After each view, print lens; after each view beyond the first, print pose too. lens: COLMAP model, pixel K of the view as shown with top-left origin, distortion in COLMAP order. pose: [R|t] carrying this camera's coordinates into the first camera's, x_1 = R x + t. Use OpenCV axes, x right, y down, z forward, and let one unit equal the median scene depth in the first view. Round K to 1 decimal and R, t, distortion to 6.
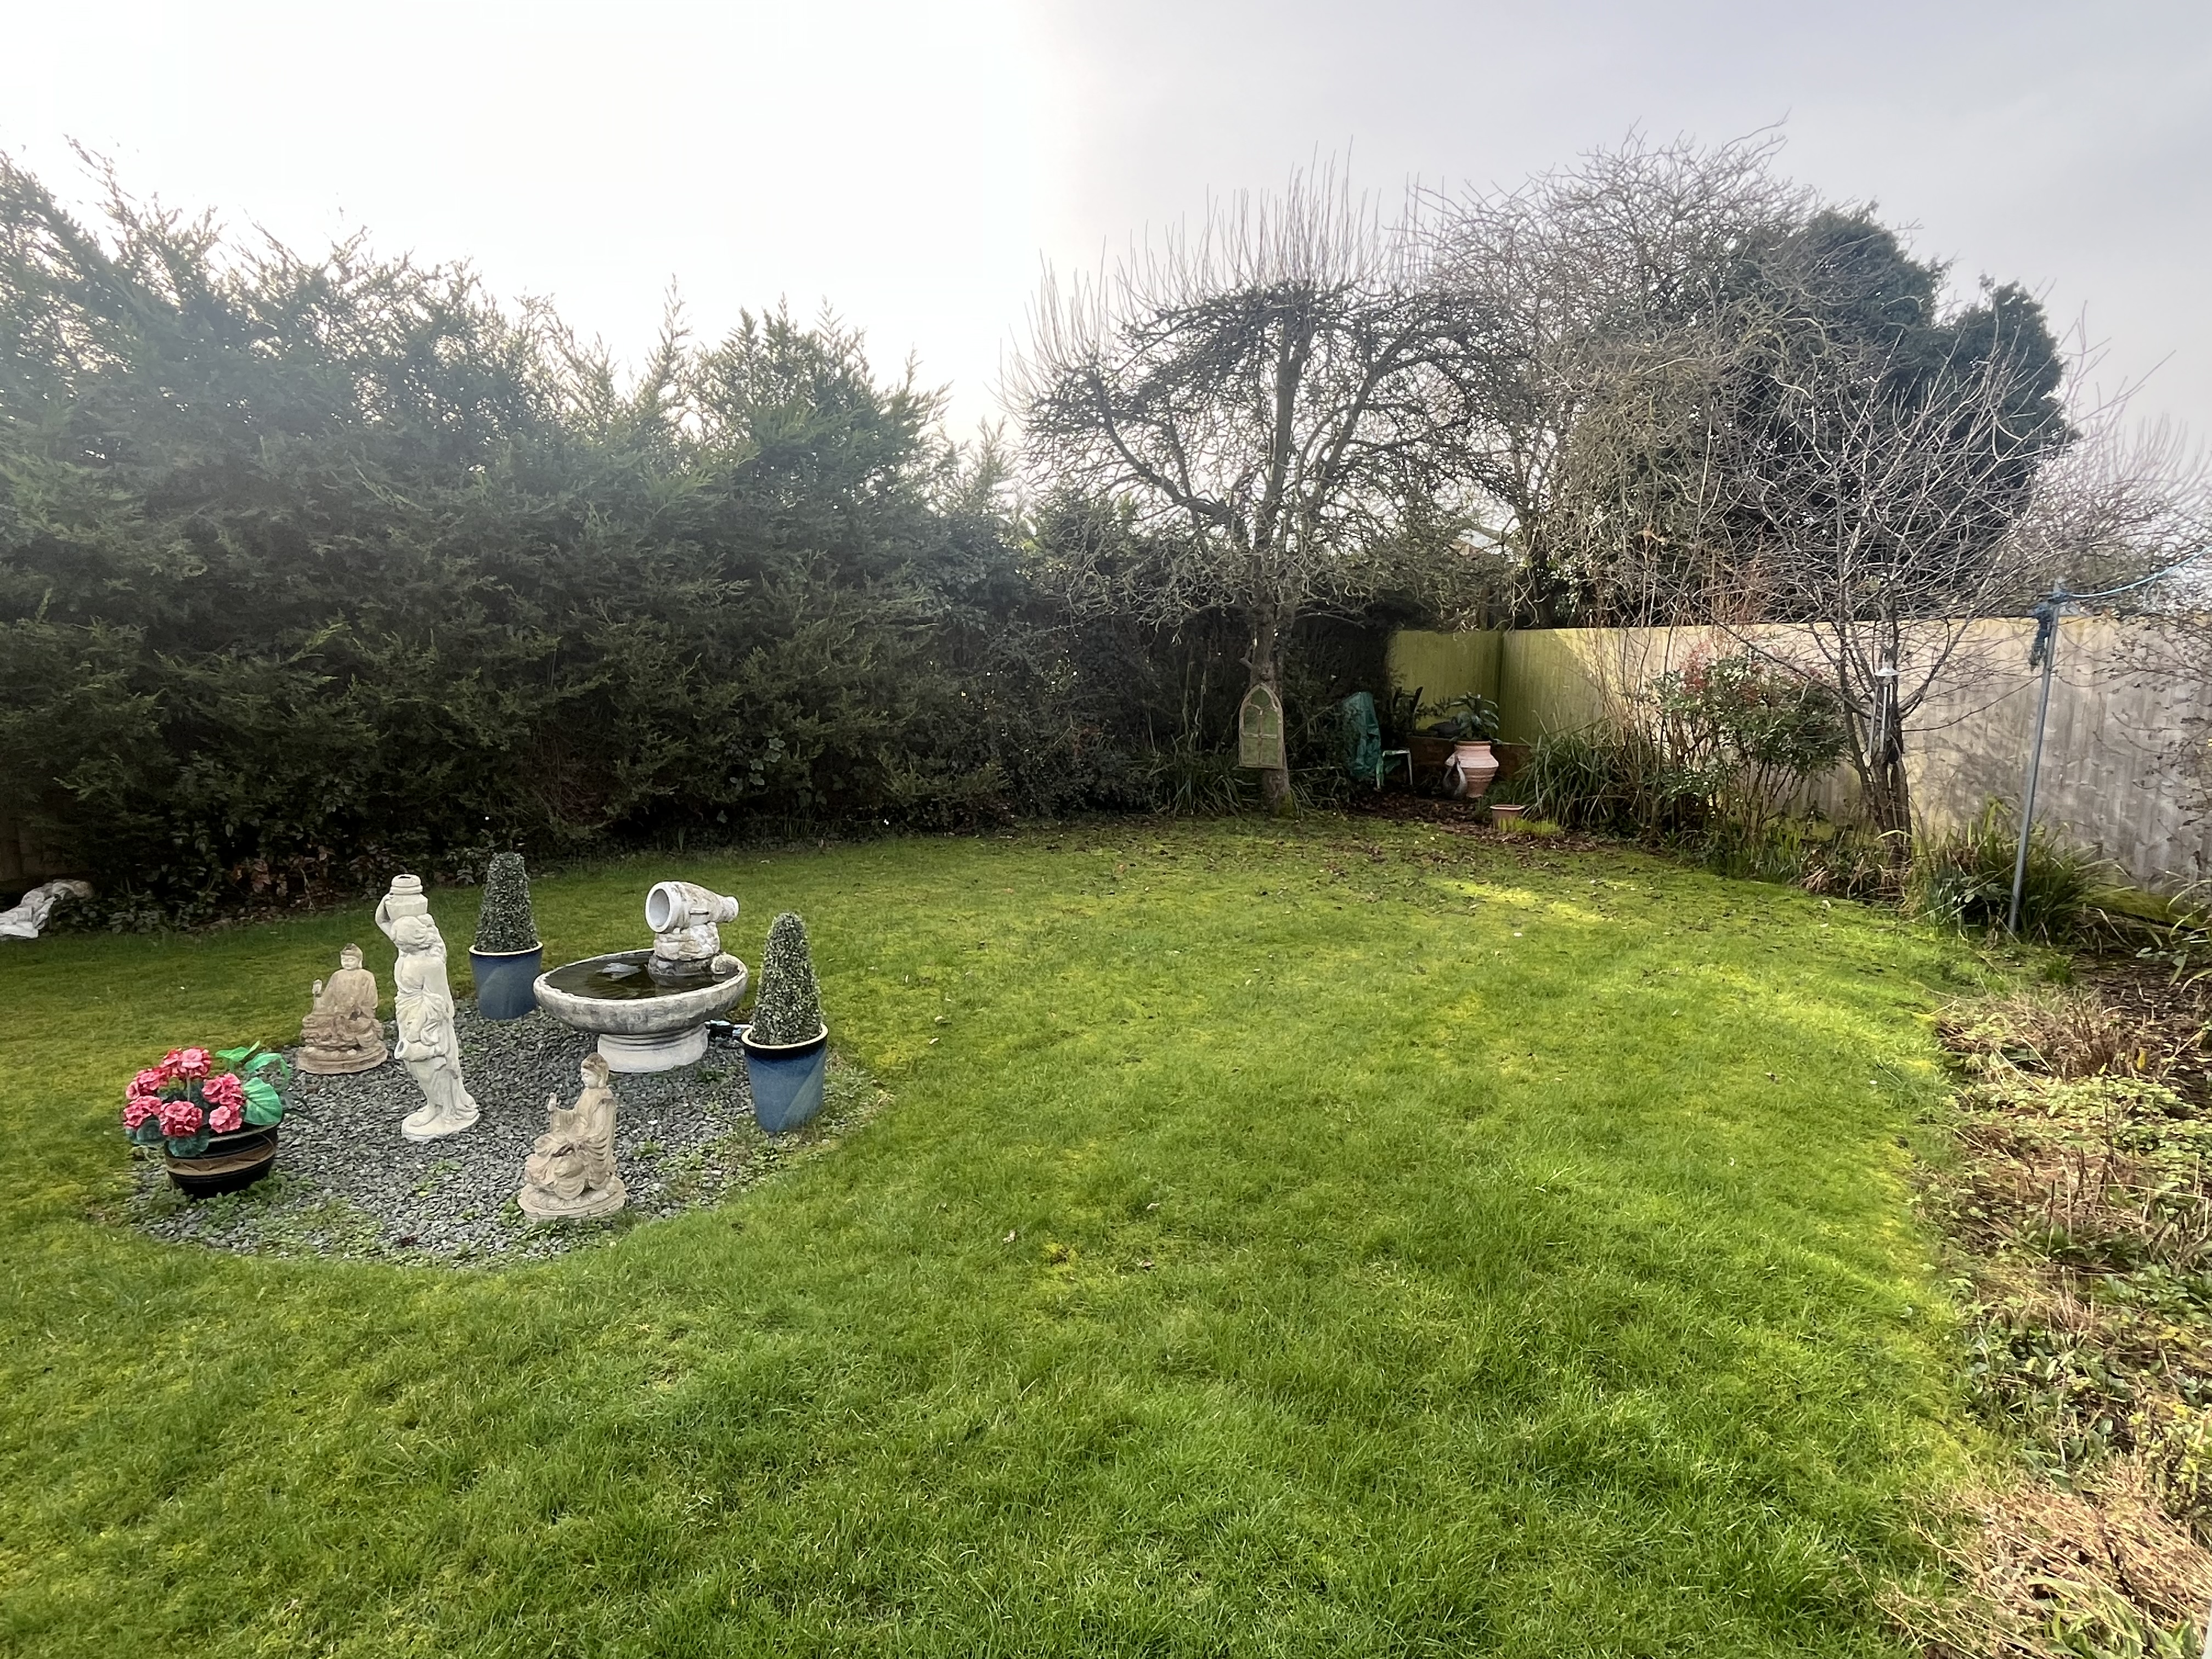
lens RADIAL K [[1197.6, 0, 1109.4], [0, 1197.6, 823.3], [0, 0, 1]] dist [-0.008053, -0.001266]
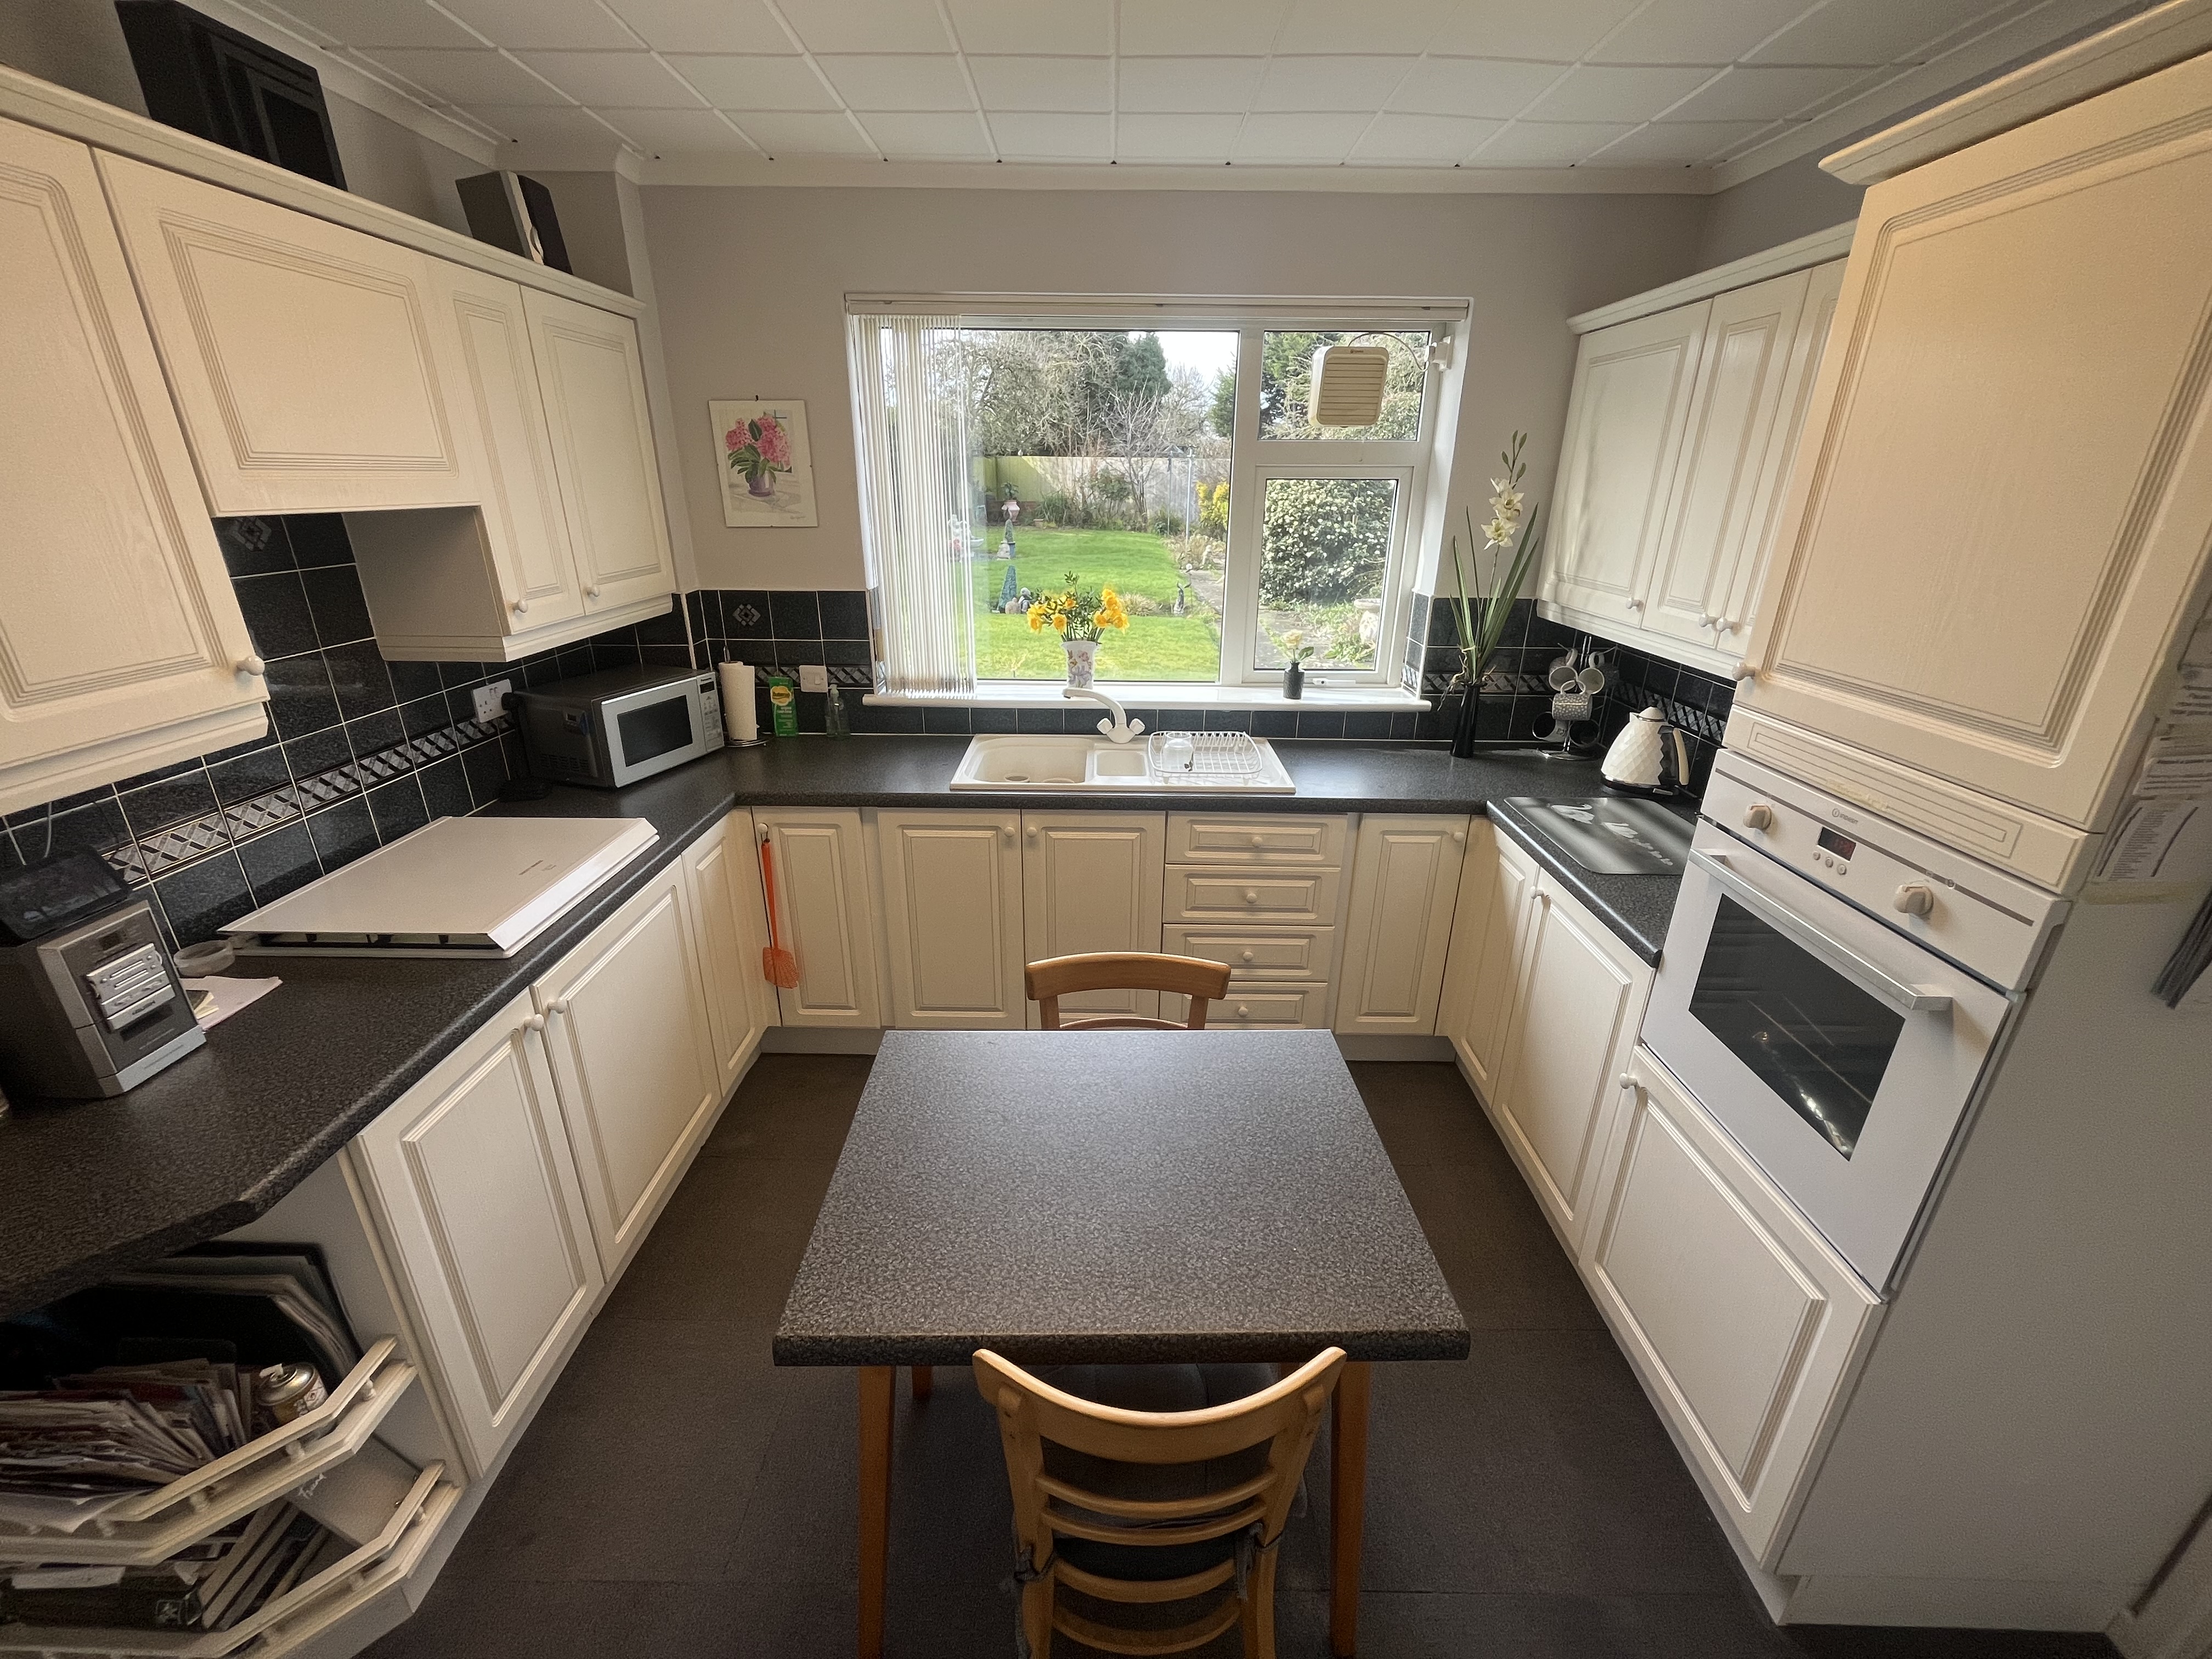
lens RADIAL K [[891.0, 0, 1107.7], [0, 891.0, 814.7], [0, 0, 1]] dist [-0.007604, -0.000565]
pose [[0.820886, -0.217358, 0.528112, -0.910172], [0.089228, 0.962197, 0.257323, 0.146051], [-0.564079, -0.164110, 0.809248, -1.113450]]
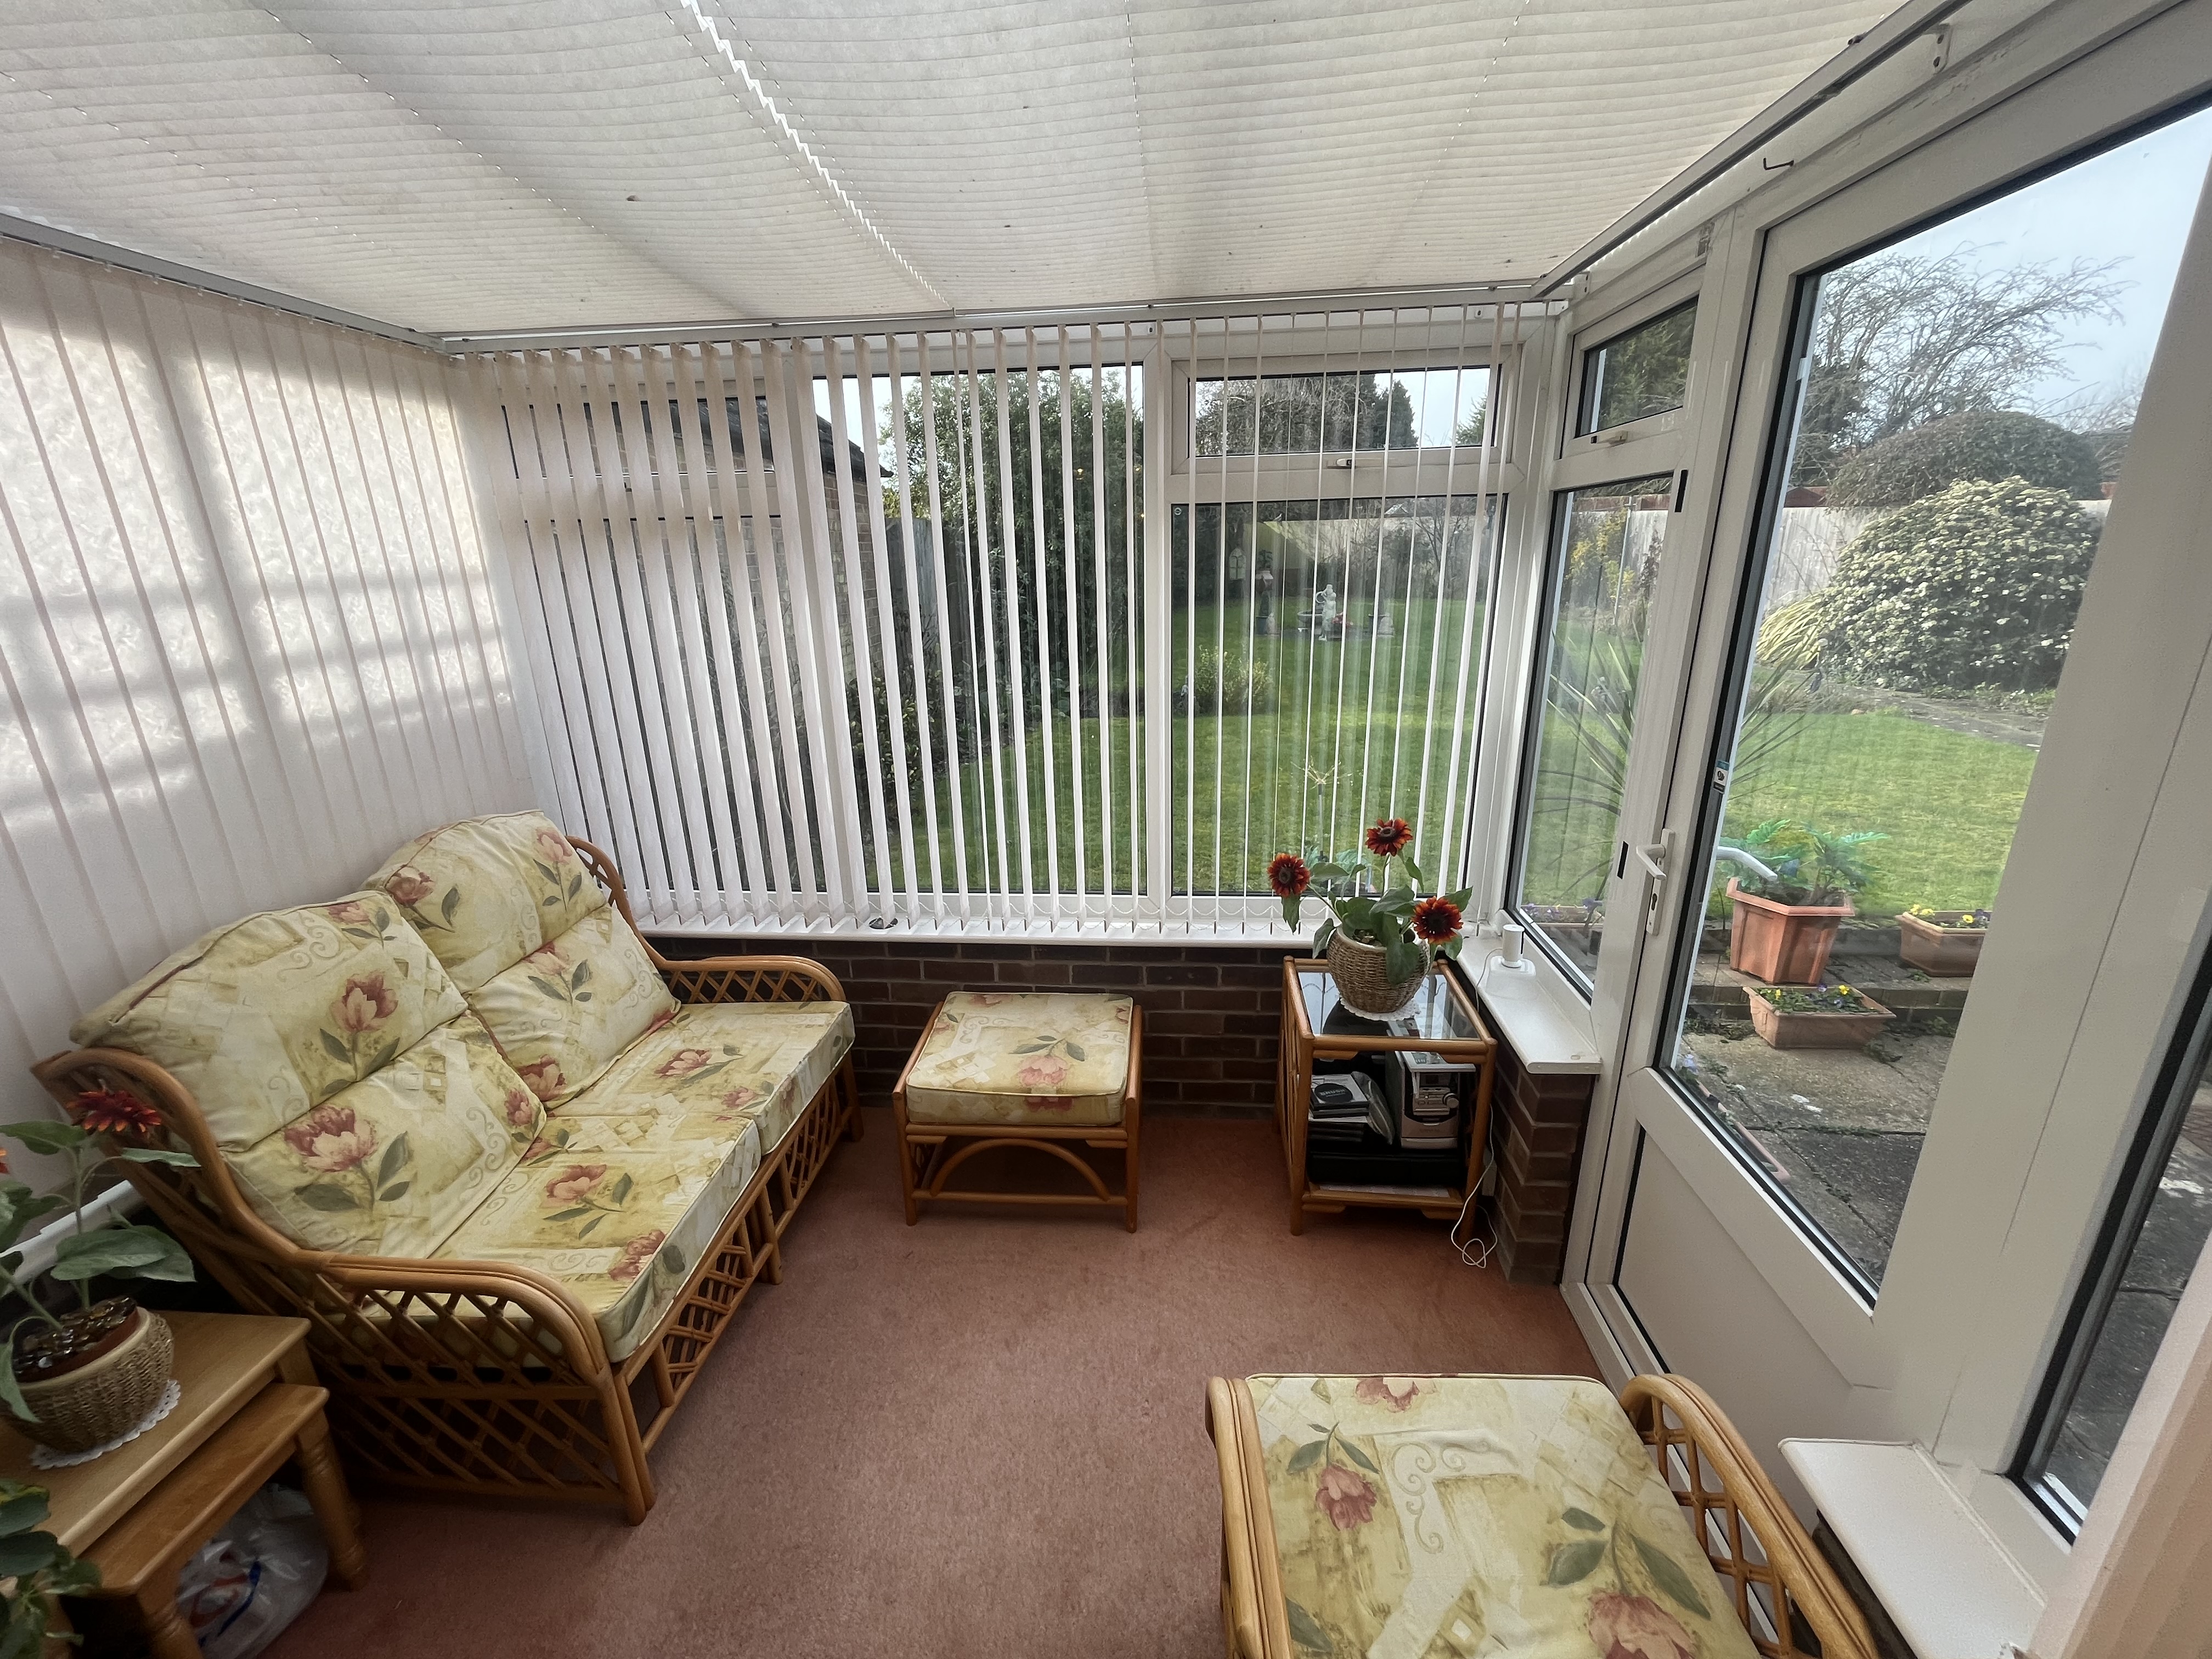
lens RADIAL K [[891.0, 0, 1097.7], [0, 891.0, 832.1], [0, 0, 1]] dist [-0.007604, -0.000565]
pose [[0.859090, -0.197133, 0.472337, -1.154646], [0.114369, 0.973454, 0.198262, 0.074901], [-0.498882, -0.116305, 0.858830, -0.592421]]
